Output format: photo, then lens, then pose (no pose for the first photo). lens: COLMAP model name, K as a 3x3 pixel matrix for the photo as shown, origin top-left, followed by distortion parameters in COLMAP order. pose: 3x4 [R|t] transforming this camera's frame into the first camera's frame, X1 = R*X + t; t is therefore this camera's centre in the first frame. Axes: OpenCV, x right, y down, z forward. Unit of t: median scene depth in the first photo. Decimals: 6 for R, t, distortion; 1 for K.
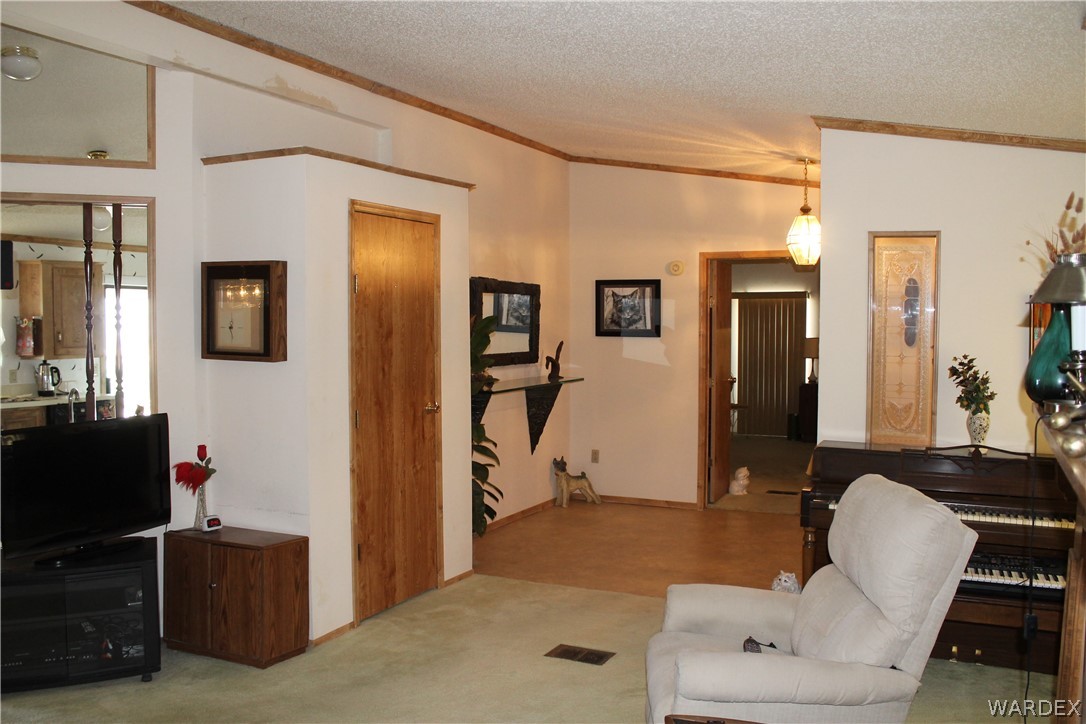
lens RADIAL K [[907.2, 0, 543.0], [0, 907.2, 362.0], [0, 0, 1]] dist [-0.175161, 0.127840]
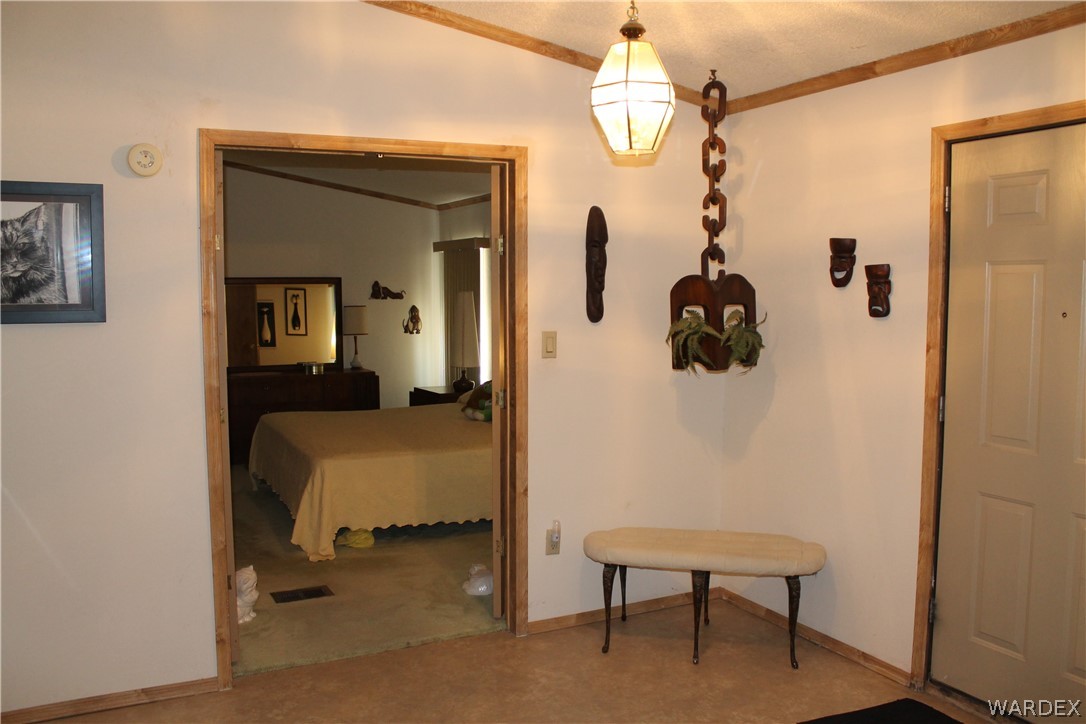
lens RADIAL K [[907.2, 0, 543.0], [0, 907.2, 362.0], [0, 0, 1]] dist [-0.175161, 0.127840]
pose [[0.593422, -0.068072, 0.802008, -0.078358], [0.037795, 0.997675, 0.056715, -0.023925], [-0.804004, -0.003344, 0.594615, 0.585465]]
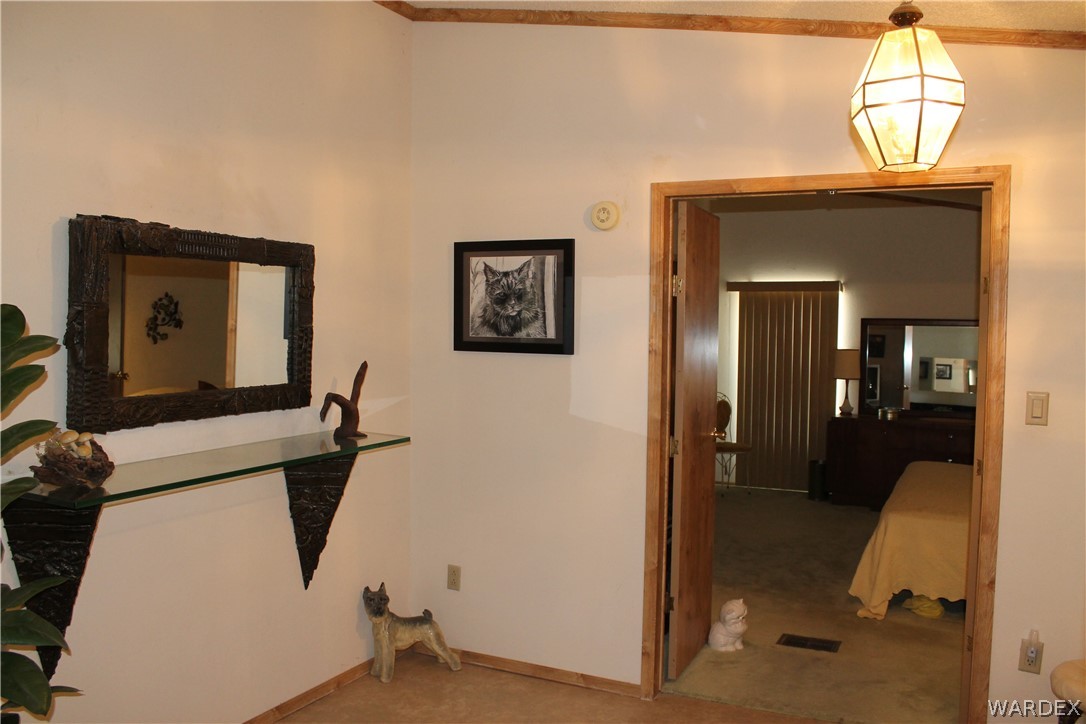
lens RADIAL K [[907.2, 0, 543.0], [0, 907.2, 362.0], [0, 0, 1]] dist [-0.175161, 0.127840]
pose [[0.999910, 0.010986, -0.007708, 0.116017], [-0.010985, 0.999940, 0.000064, -0.022961], [0.007709, 0.000021, 0.999970, 0.492987]]
